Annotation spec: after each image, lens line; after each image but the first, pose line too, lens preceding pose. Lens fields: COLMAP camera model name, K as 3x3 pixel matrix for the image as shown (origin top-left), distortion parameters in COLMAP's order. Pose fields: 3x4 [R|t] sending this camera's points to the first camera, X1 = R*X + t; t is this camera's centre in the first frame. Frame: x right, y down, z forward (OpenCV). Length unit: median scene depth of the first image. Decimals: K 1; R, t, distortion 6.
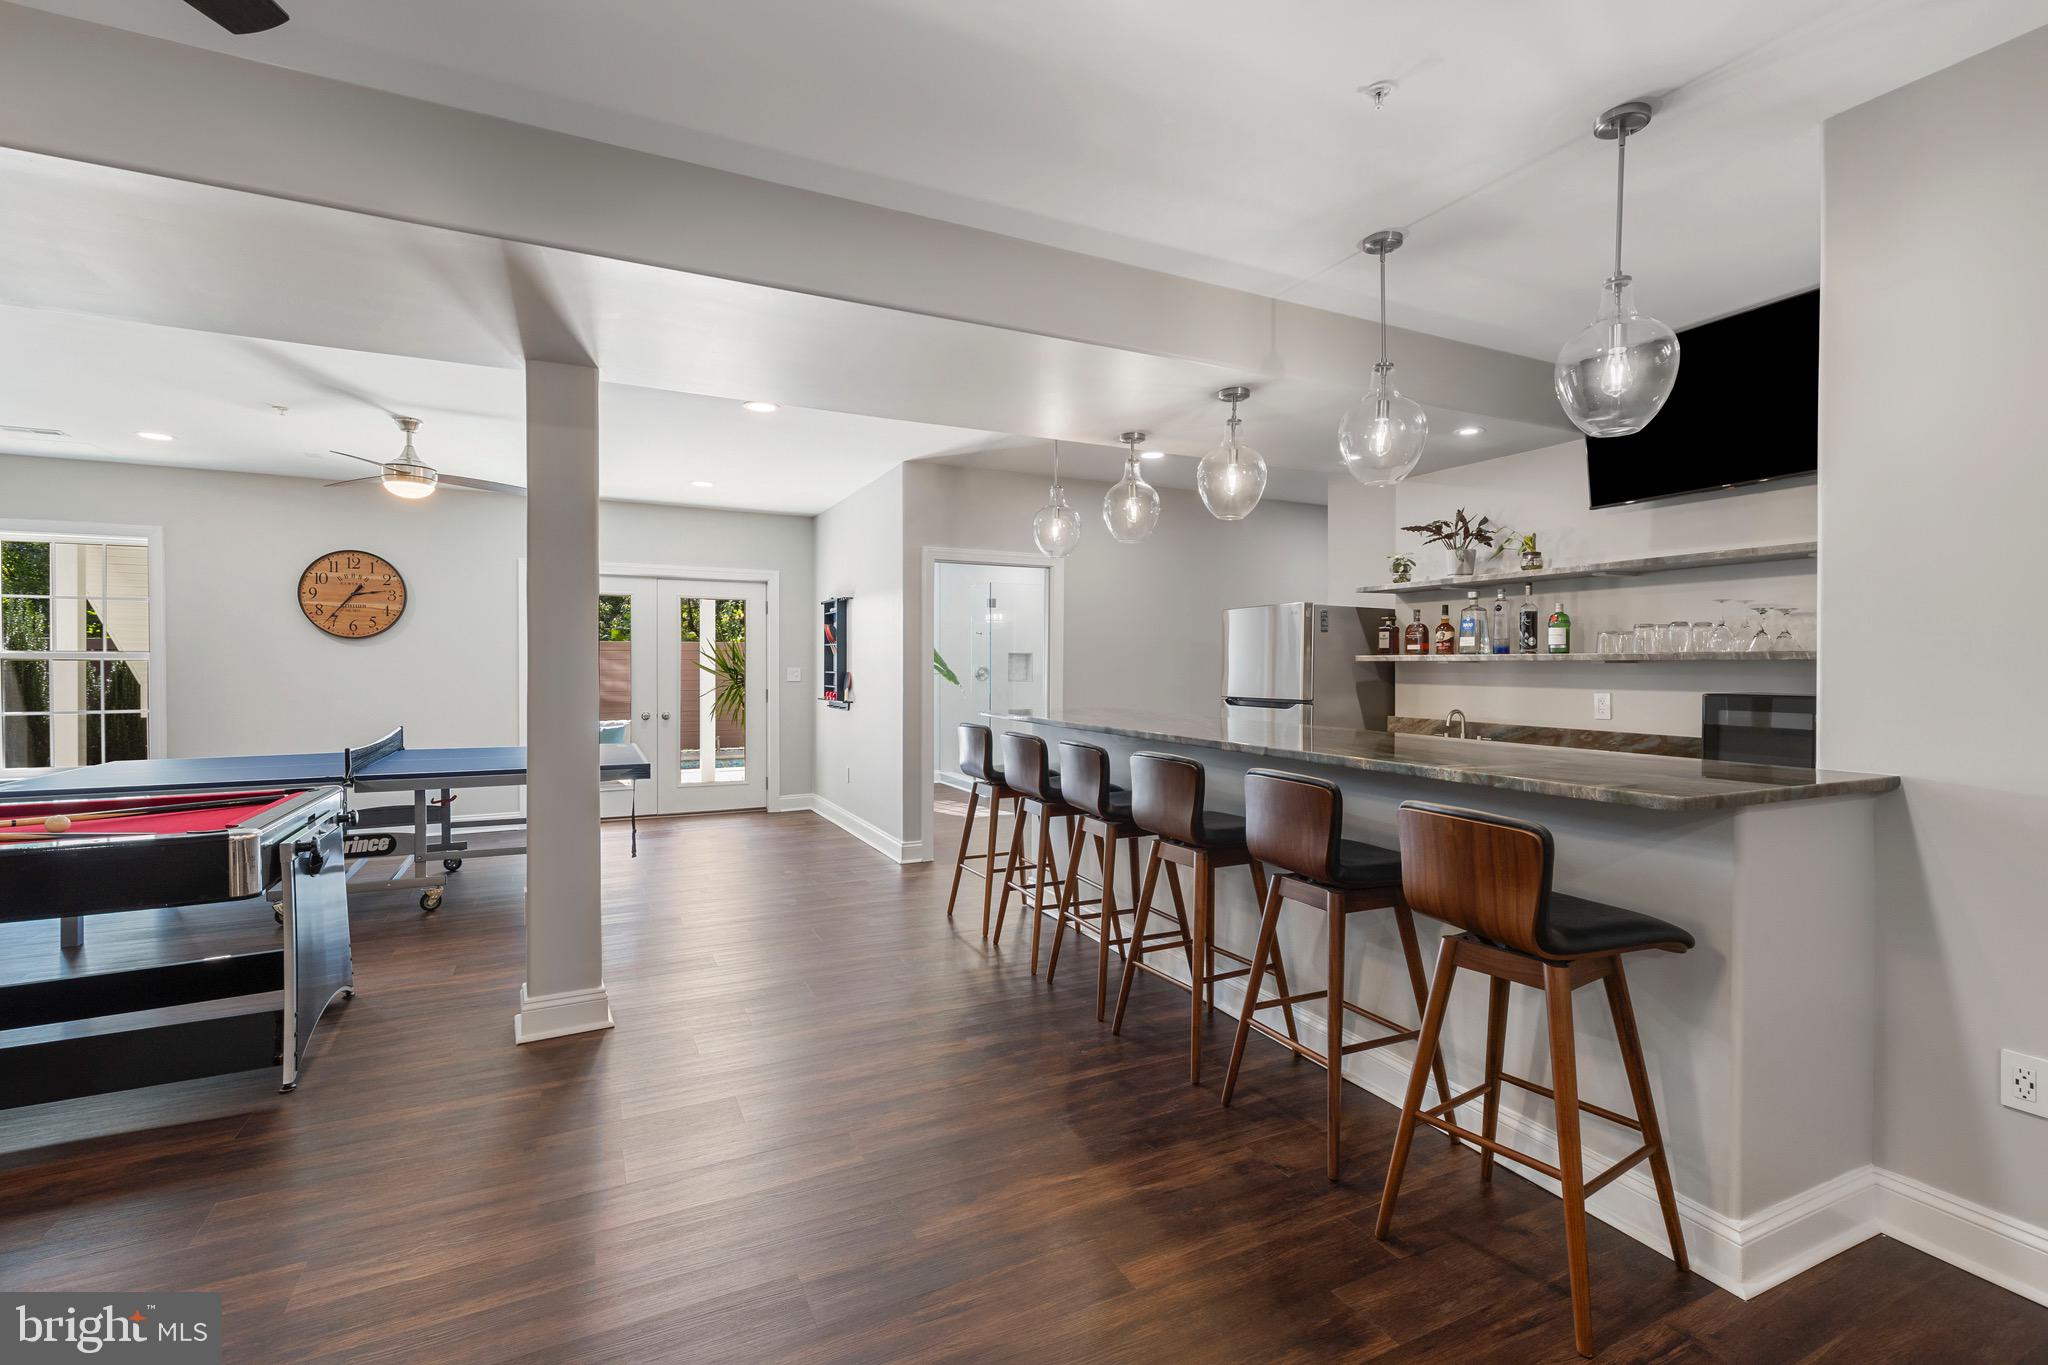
lens RADIAL K [[923.1, 0, 1025.3], [0, 923.1, 672.8], [0, 0, 1]] dist [0.005138, -0.001641]
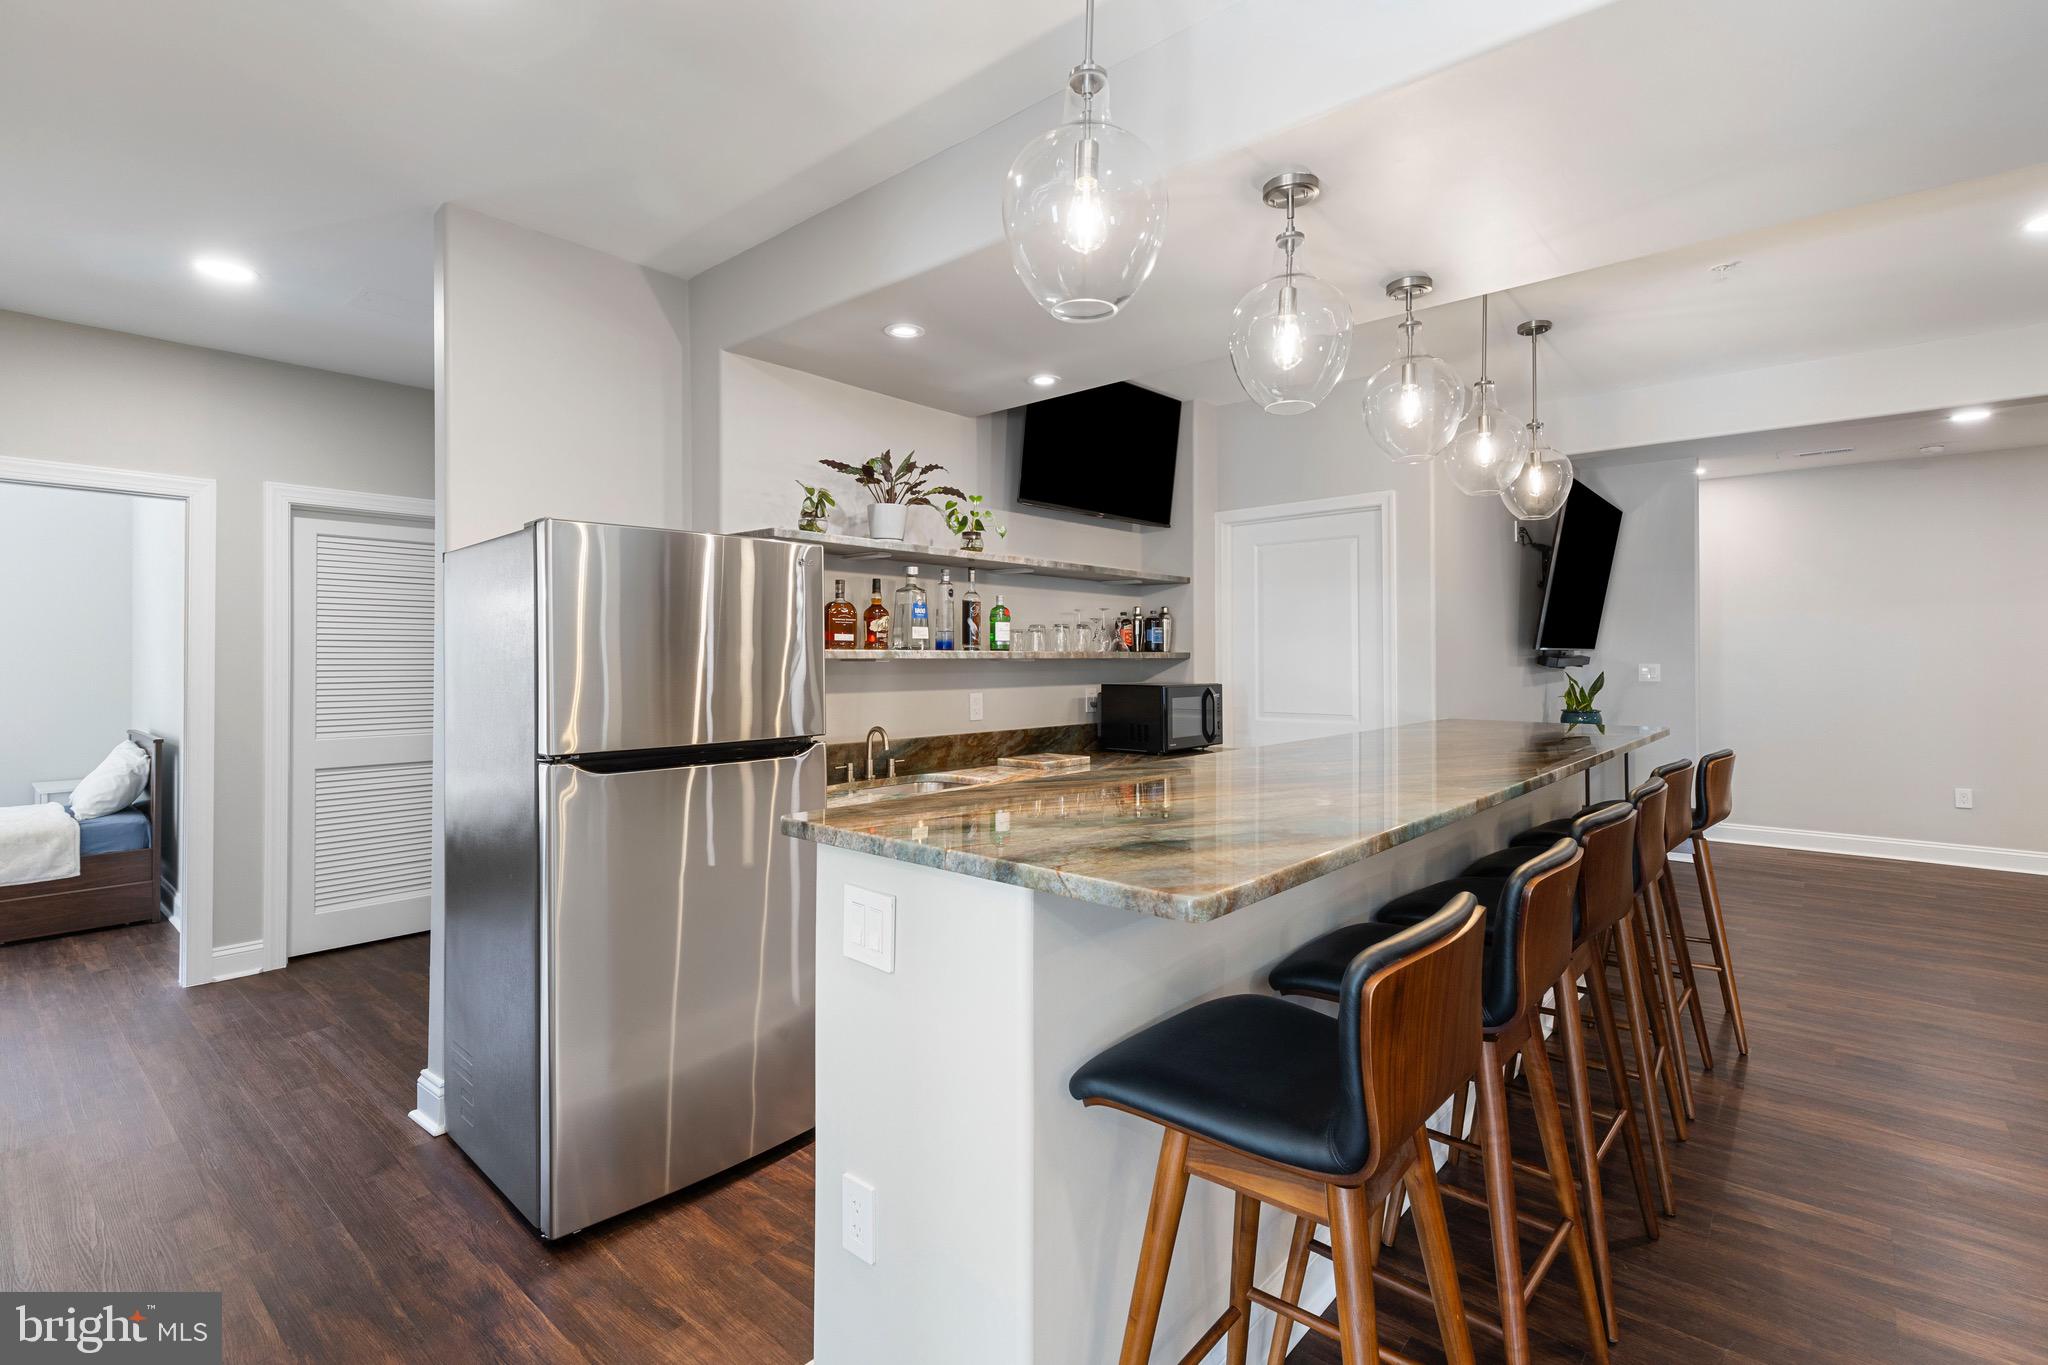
lens RADIAL K [[923.1, 0, 1023.5], [0, 923.1, 672.5], [0, 0, 1]] dist [0.005138, -0.001641]
pose [[-0.405358, -0.011581, 0.914085, -0.245595], [0.007403, 0.999845, 0.015951, -0.013278], [-0.914128, 0.013233, -0.405210, 1.243194]]
